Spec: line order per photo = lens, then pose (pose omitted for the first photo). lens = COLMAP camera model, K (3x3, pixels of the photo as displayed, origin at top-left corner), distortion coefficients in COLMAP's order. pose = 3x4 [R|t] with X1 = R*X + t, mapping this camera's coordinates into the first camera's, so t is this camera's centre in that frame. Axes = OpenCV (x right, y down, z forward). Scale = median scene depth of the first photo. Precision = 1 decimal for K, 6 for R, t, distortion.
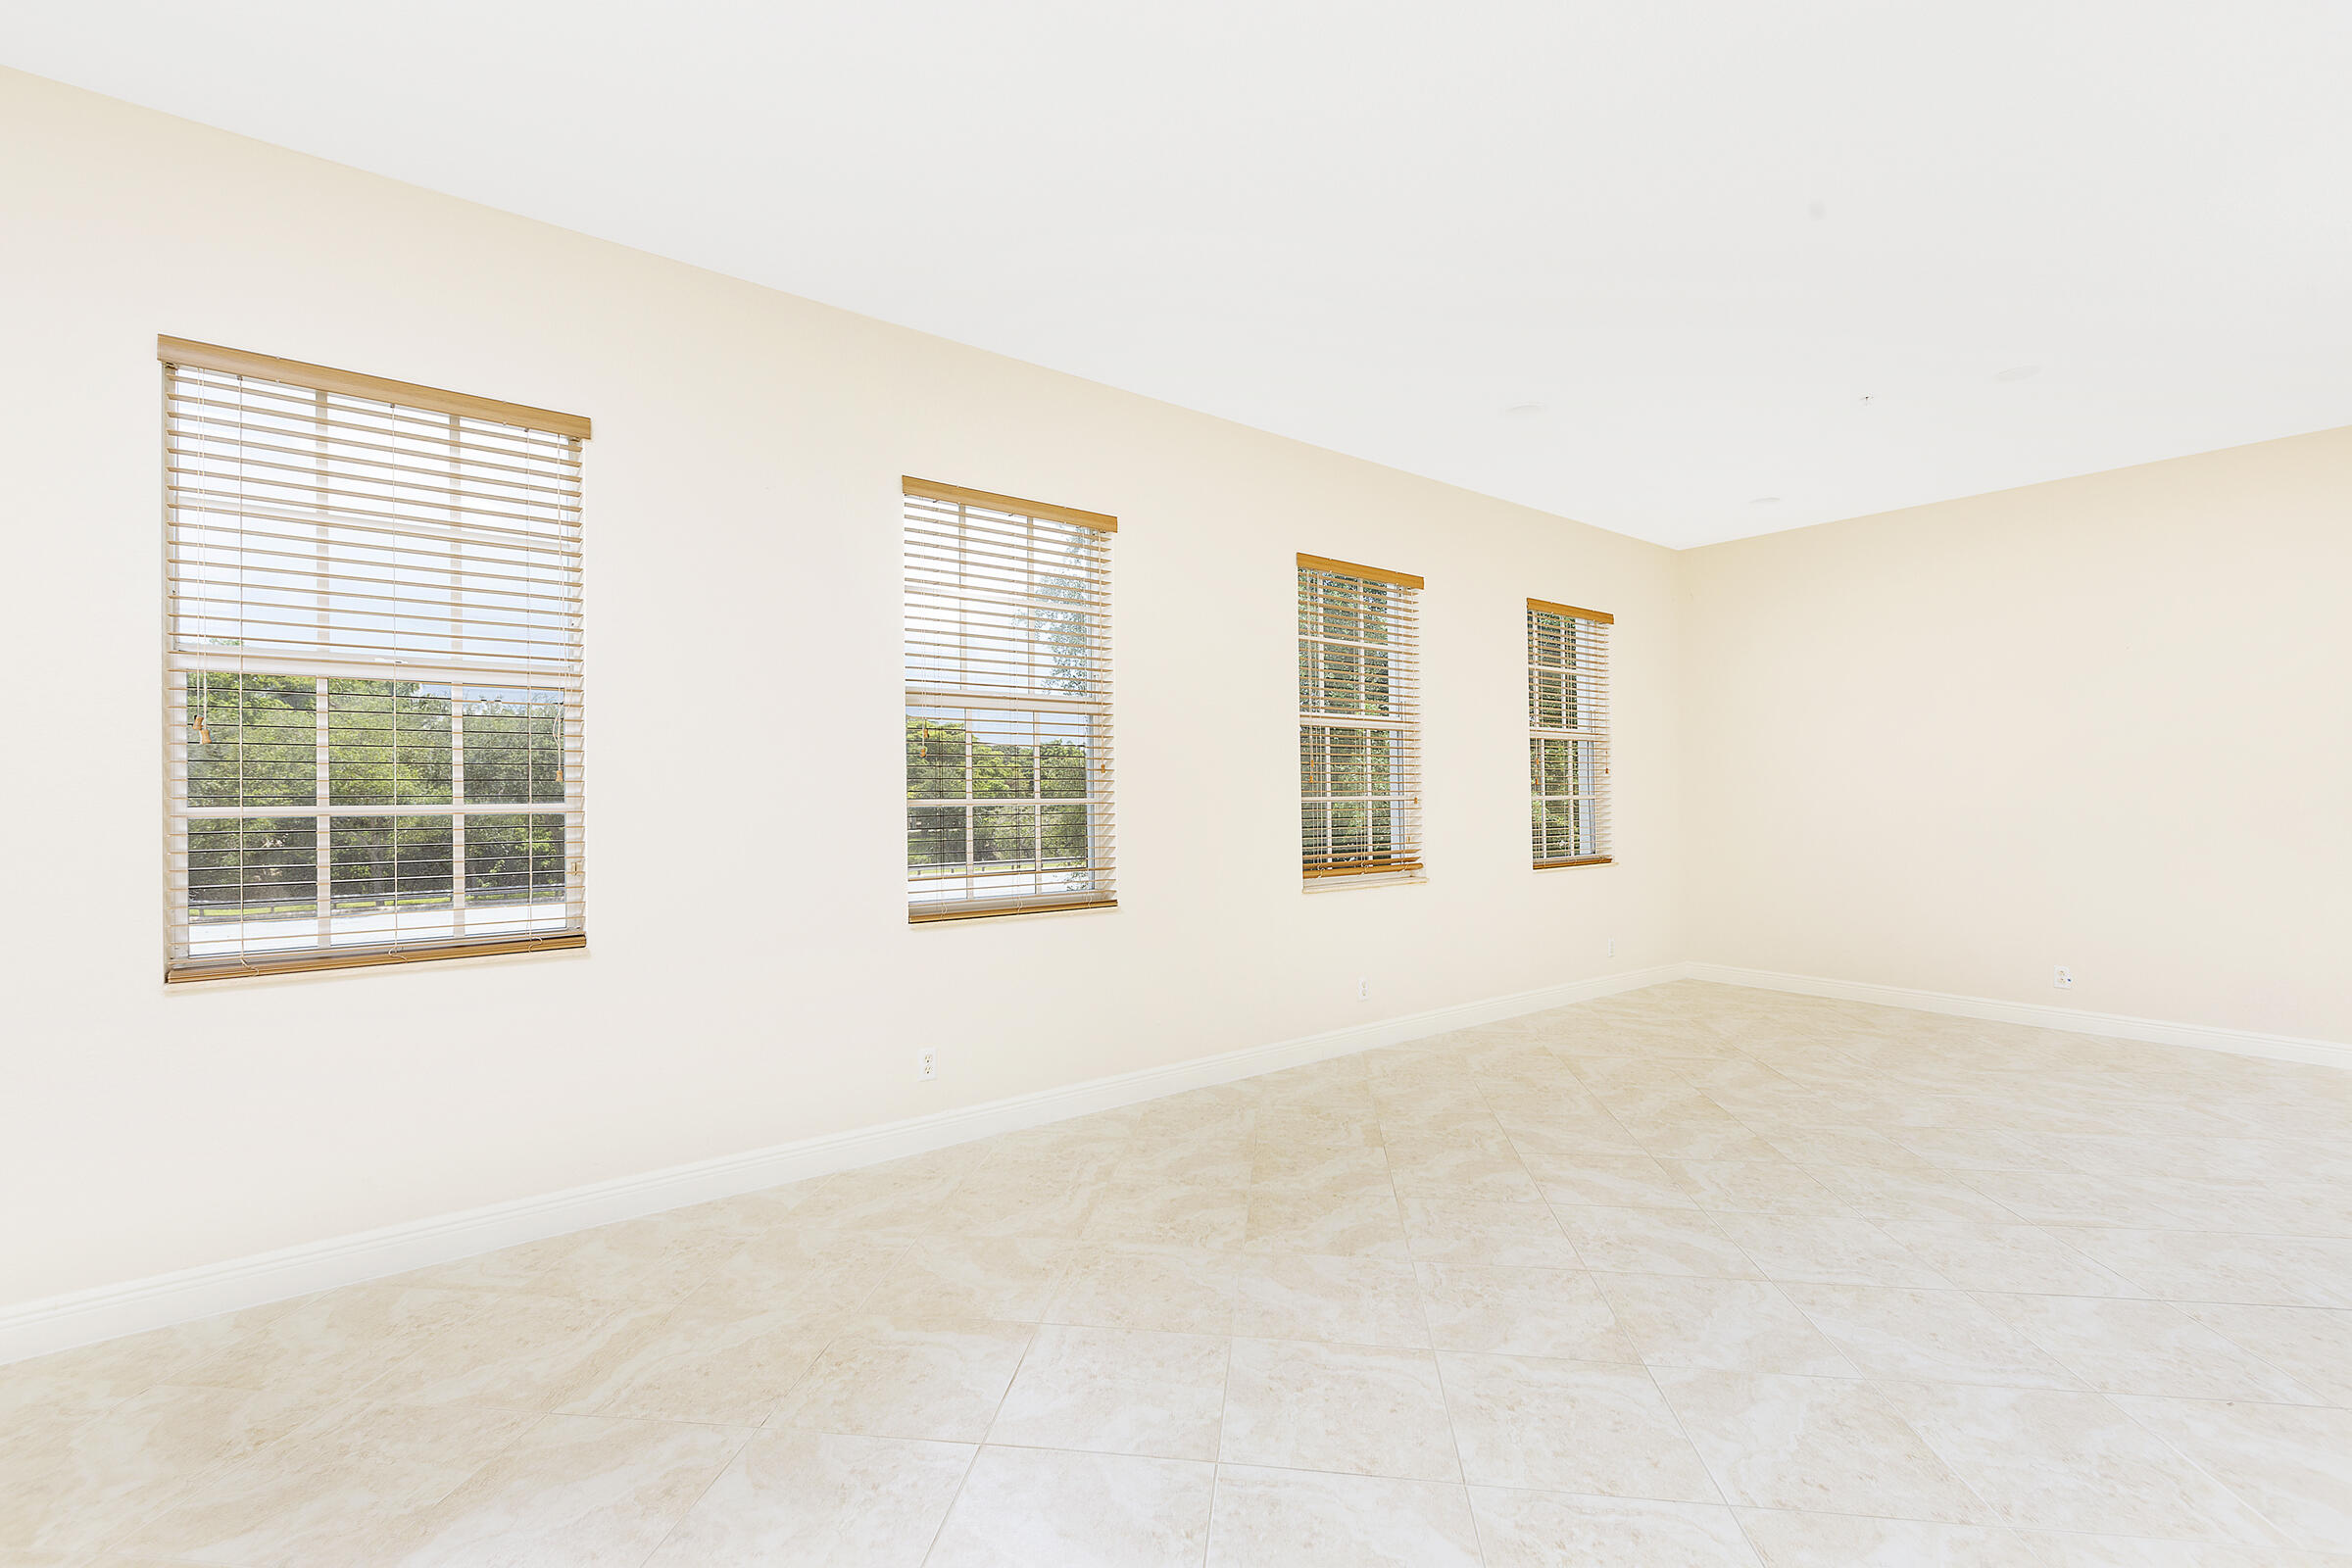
lens RADIAL K [[1043.8, 0, 1172.3], [0, 1043.8, 763.4], [0, 0, 1]] dist [0.001329, 0.000270]
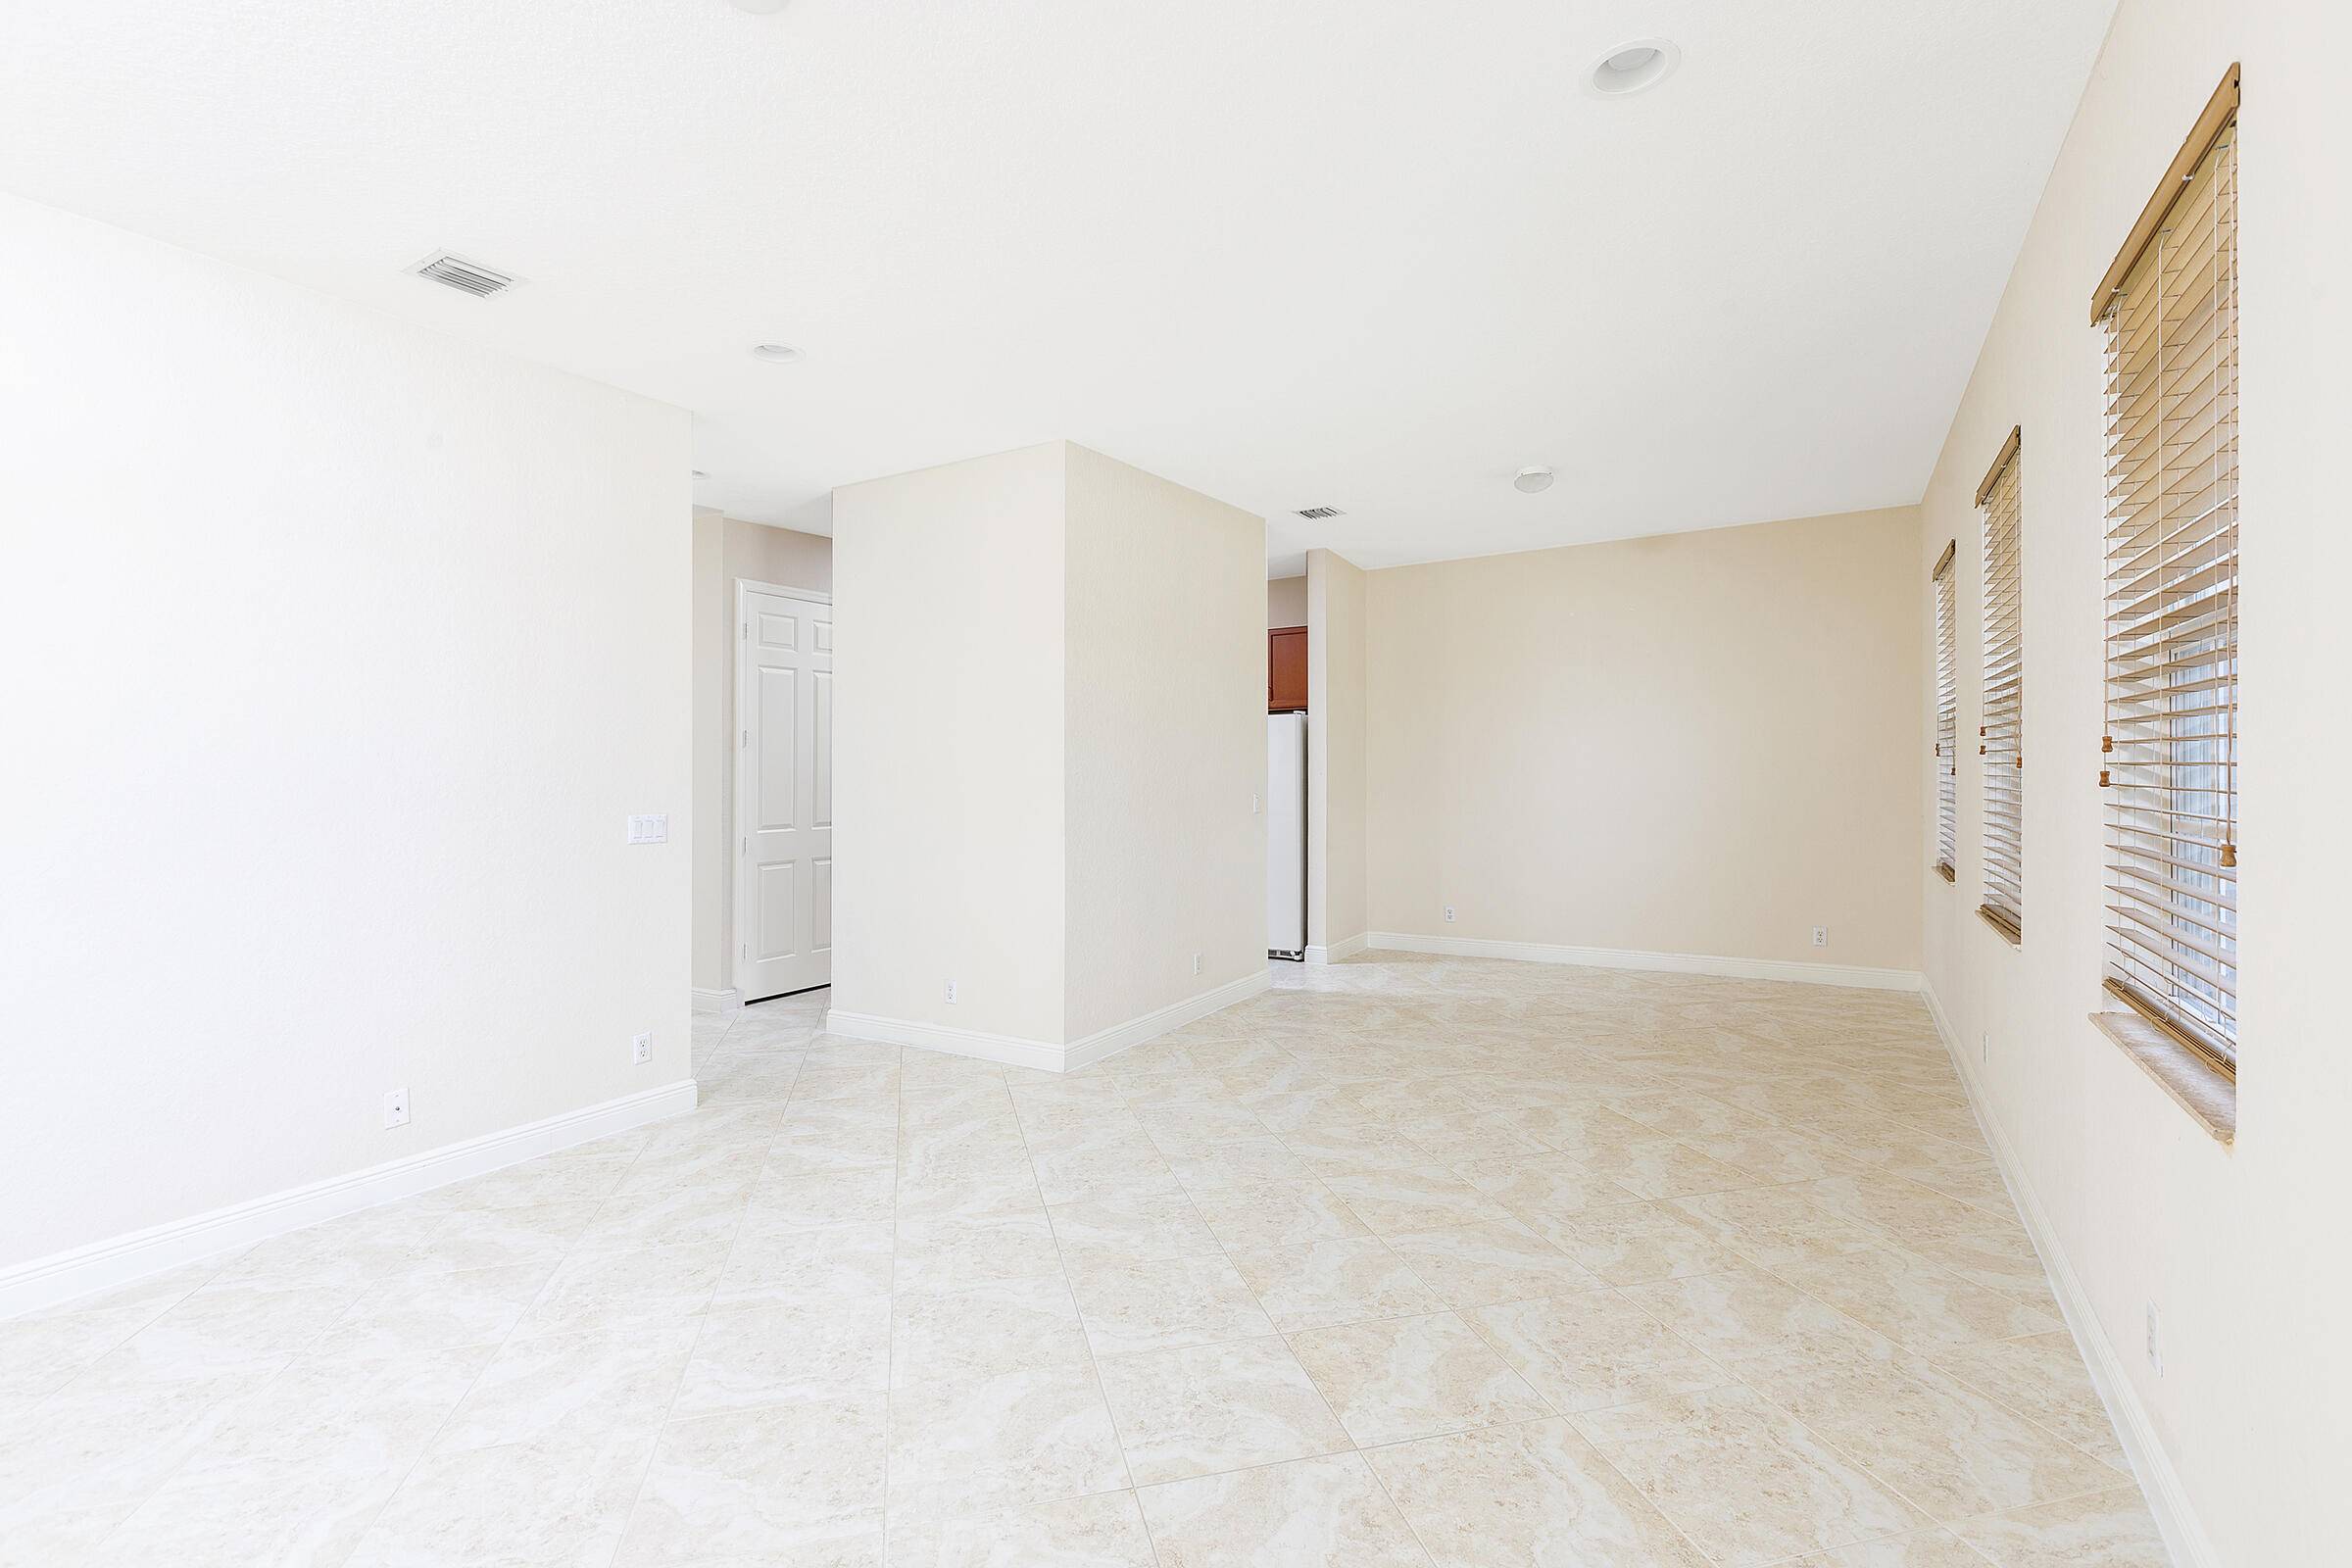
lens RADIAL K [[1072.3, 0, 1162.1], [0, 1072.3, 771.4], [0, 0, 1]] dist [-0.001682, 0.000424]
pose [[-0.937871, 0.016365, -0.346597, 0.920241], [0.025679, 0.999422, -0.022297, 0.016627], [0.346031, -0.029812, -0.937749, 1.770349]]
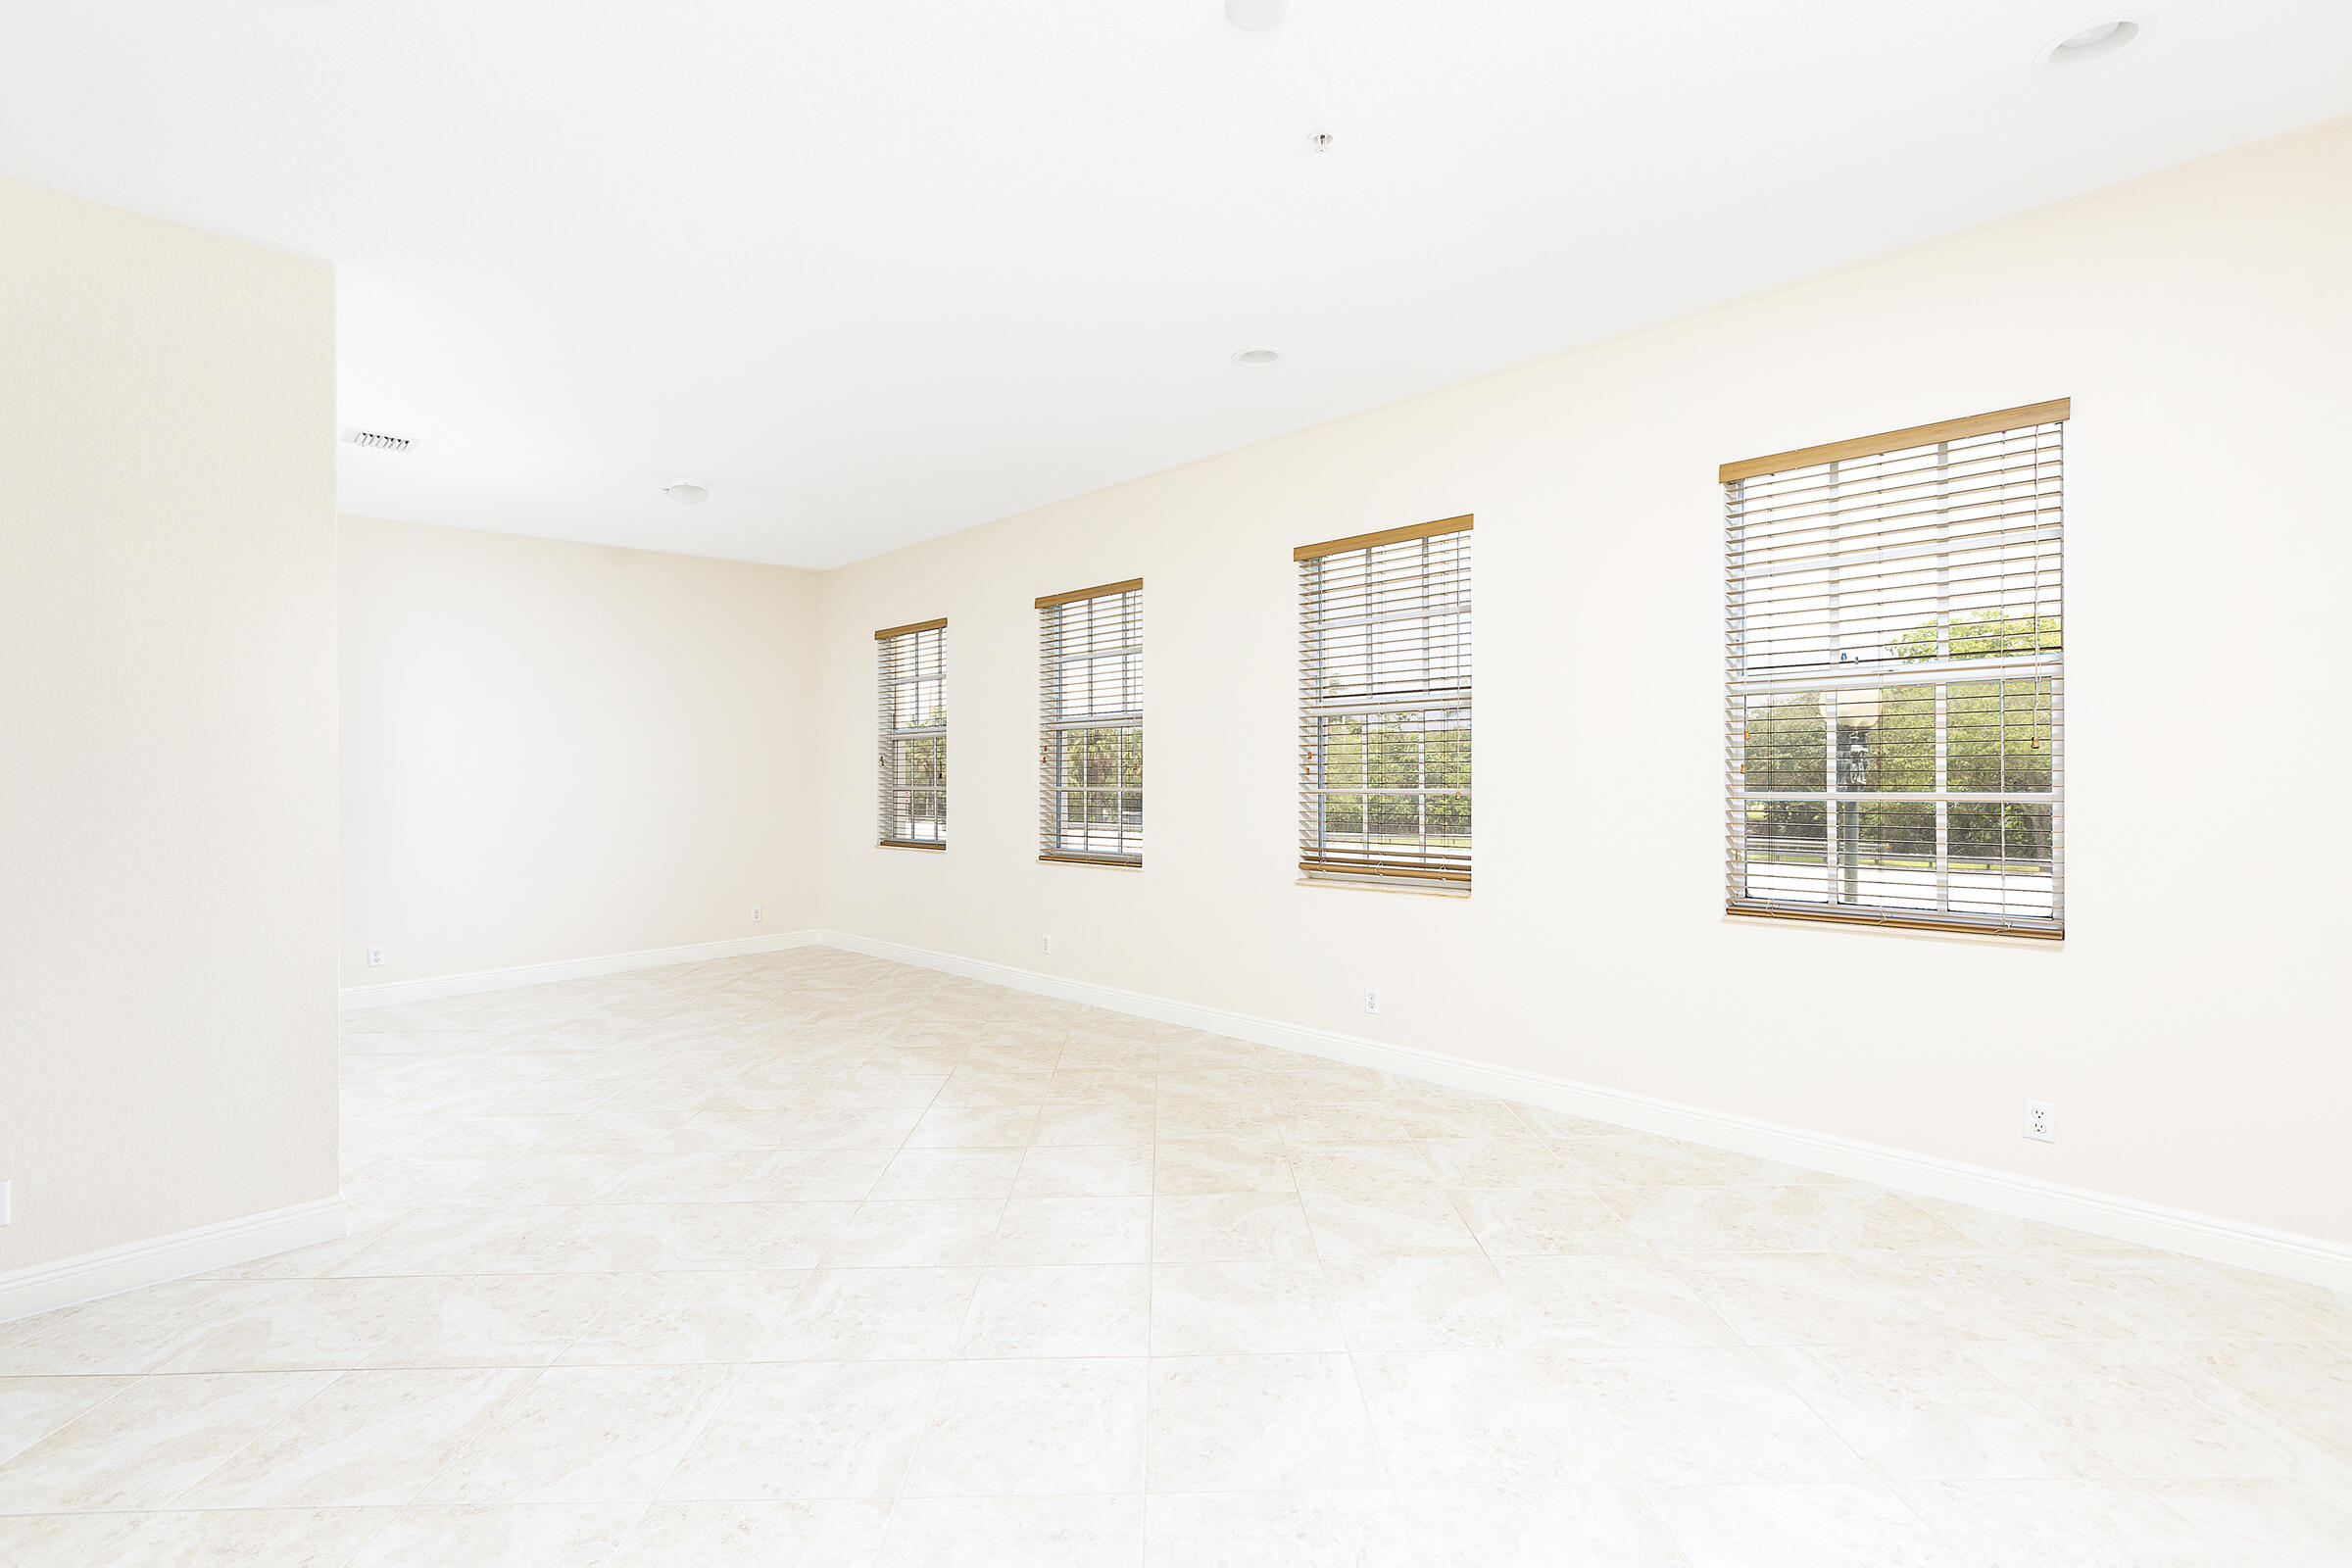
lens RADIAL K [[1064.8, 0, 1176.0], [0, 1064.8, 784.0], [0, 0, 1]] dist [-0.003579, -0.000036]
pose [[0.130838, 0.019772, -0.991207, 1.523520], [0.039552, 0.998901, 0.025146, -0.002638], [0.990614, -0.042494, 0.129913, 1.025126]]
